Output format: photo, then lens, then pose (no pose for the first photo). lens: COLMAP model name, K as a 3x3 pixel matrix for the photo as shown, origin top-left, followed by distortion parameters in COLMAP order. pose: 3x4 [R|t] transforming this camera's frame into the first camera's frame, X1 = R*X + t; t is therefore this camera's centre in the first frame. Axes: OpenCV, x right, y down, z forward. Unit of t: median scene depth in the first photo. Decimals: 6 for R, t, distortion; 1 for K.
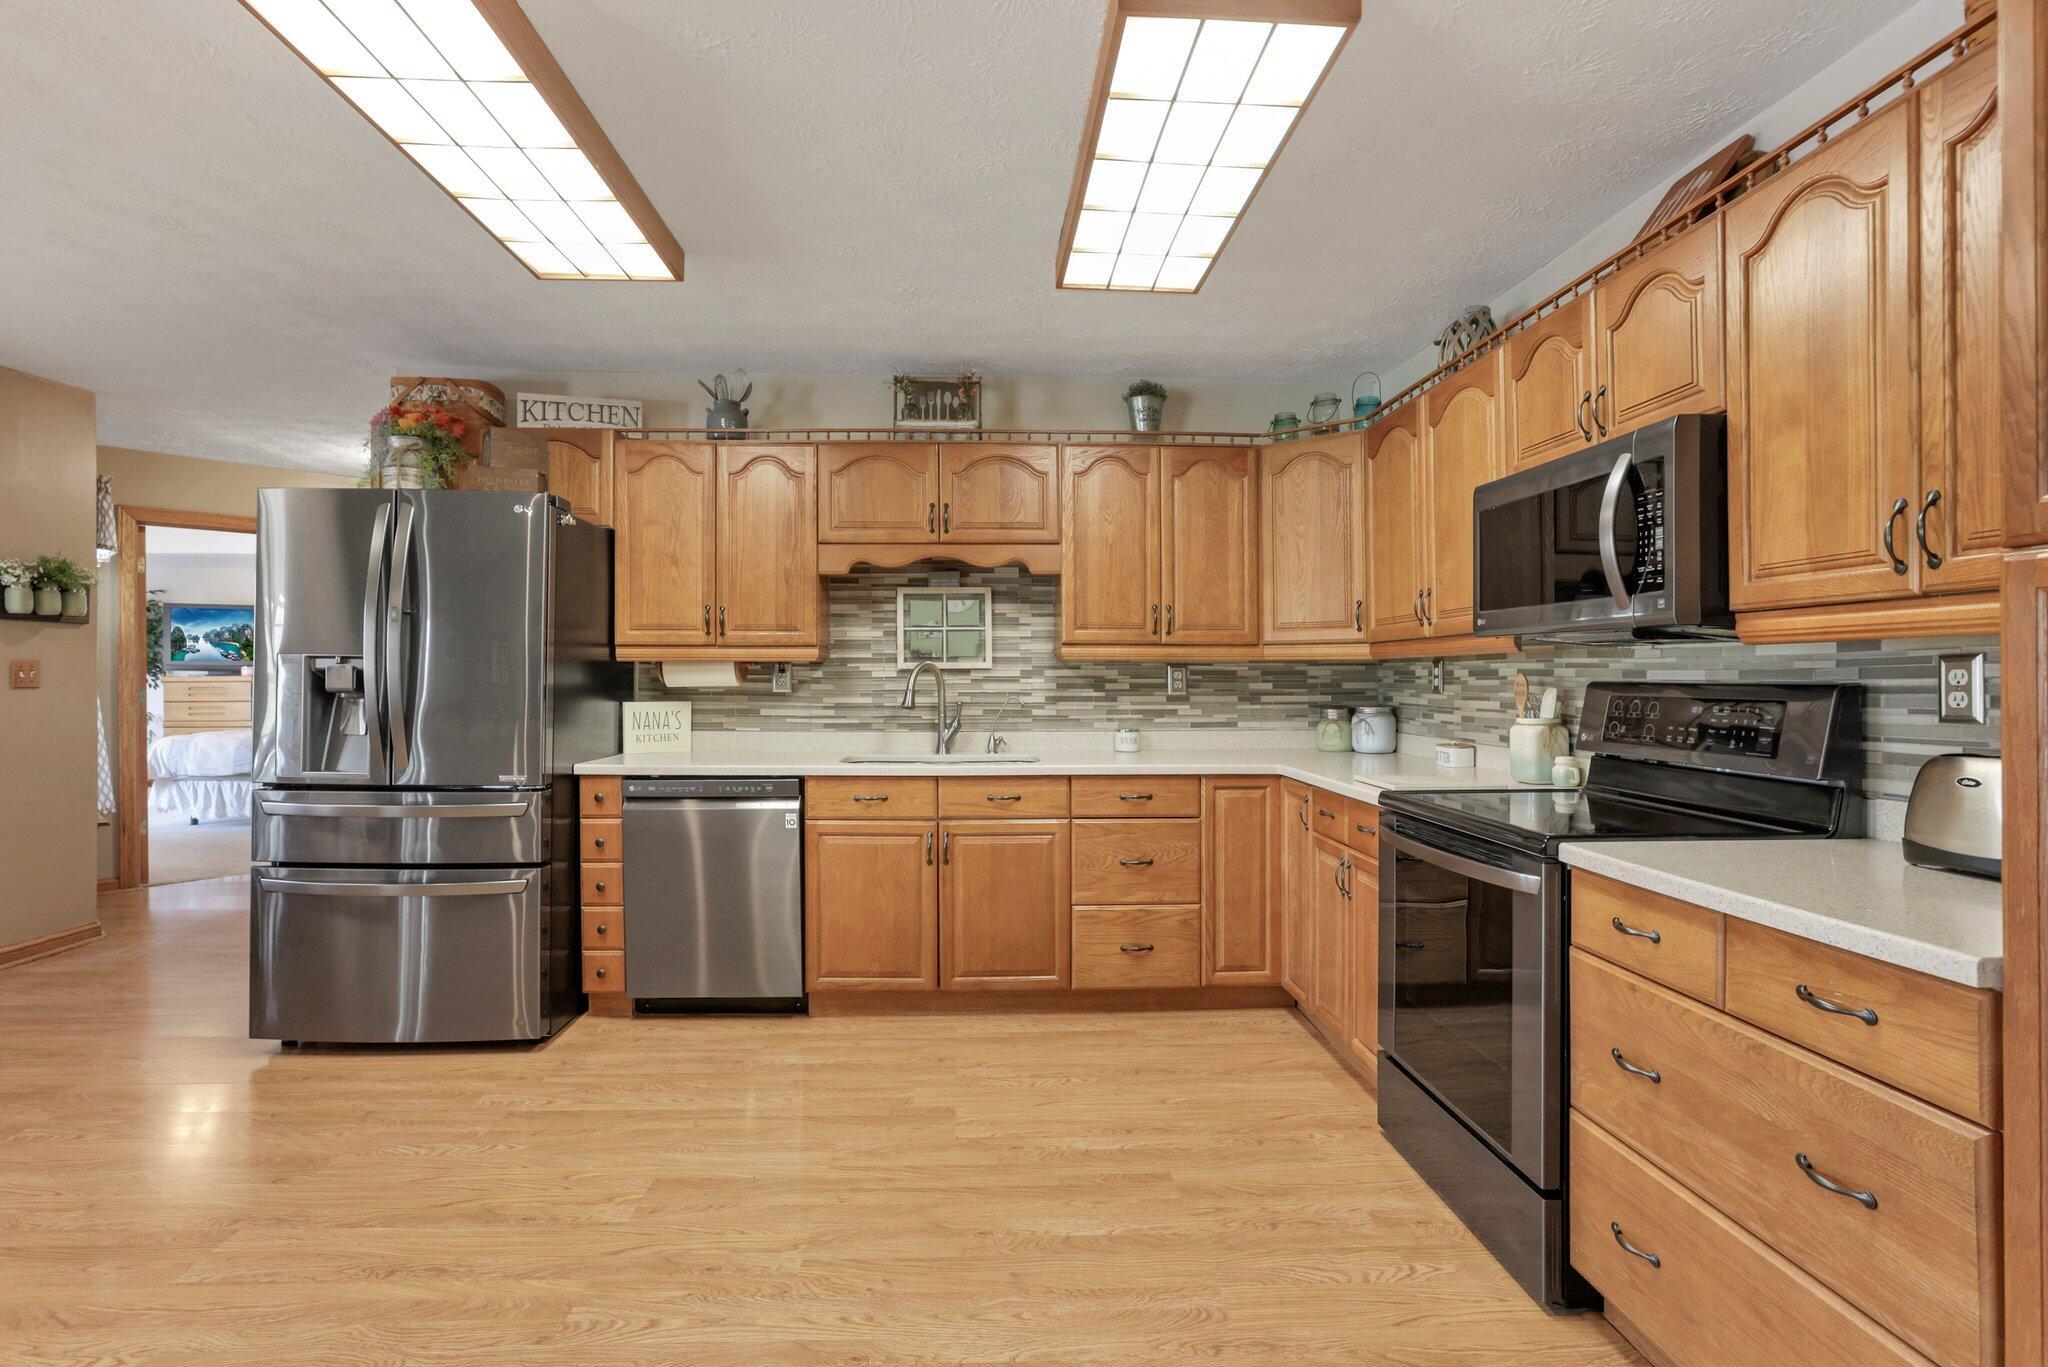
lens RADIAL K [[987.8, 0, 1024.3], [0, 987.8, 657.4], [0, 0, 1]] dist [-0.043445, 0.014348]
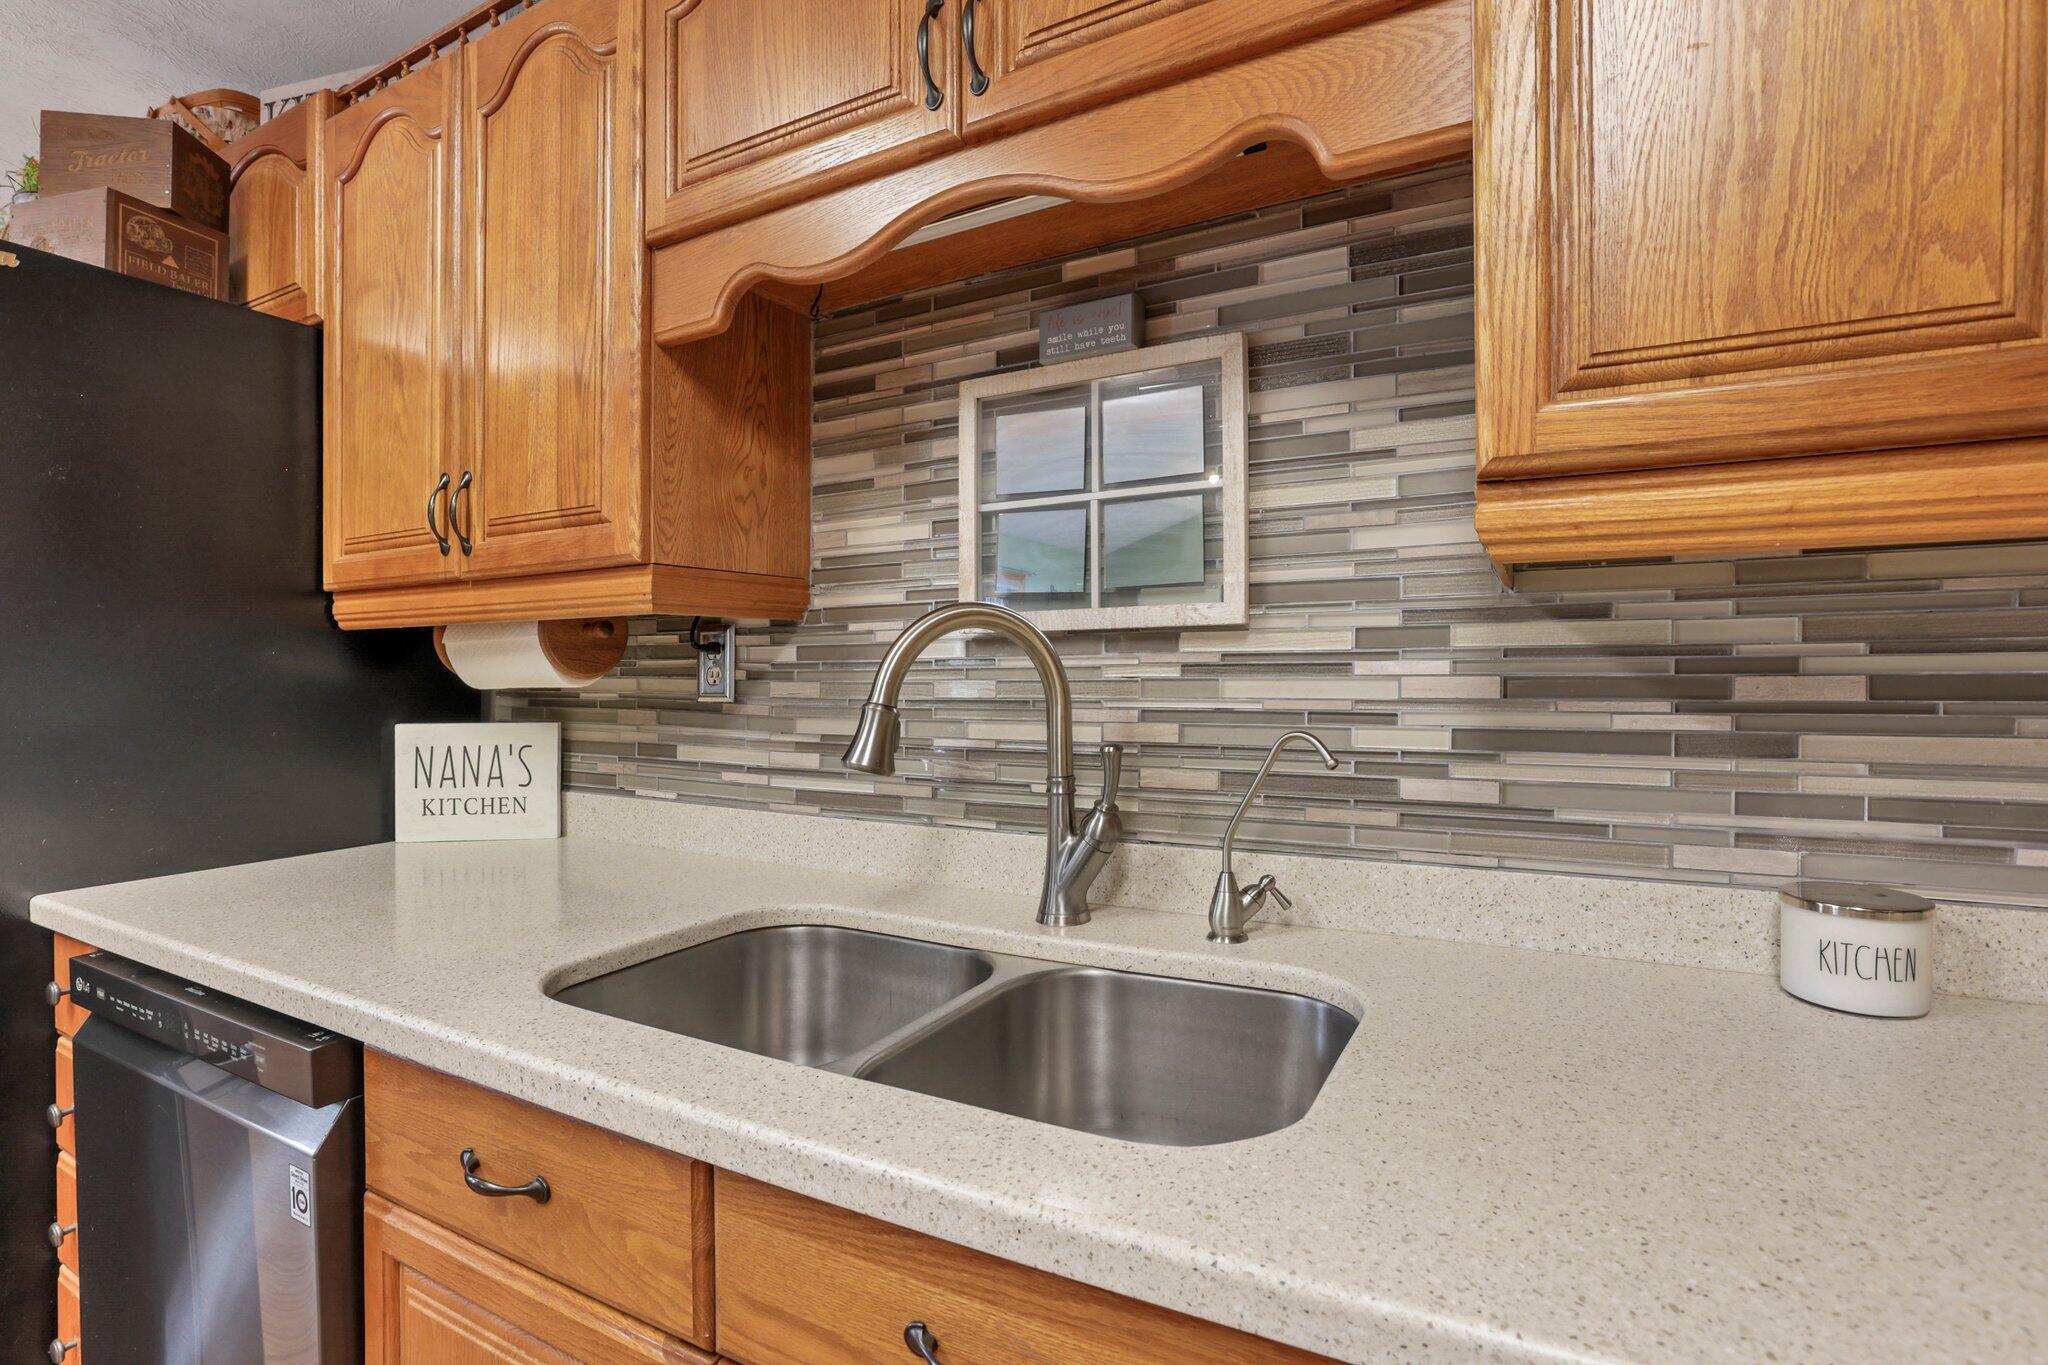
lens RADIAL K [[987.8, 0, 1062.8], [0, 987.8, 651.0], [0, 0, 1]] dist [-0.043445, 0.014348]
pose [[0.851530, -0.017988, -0.523997, 0.071339], [0.019764, 0.999802, -0.002204, 0.019149], [0.523933, -0.008479, 0.851717, 0.766431]]
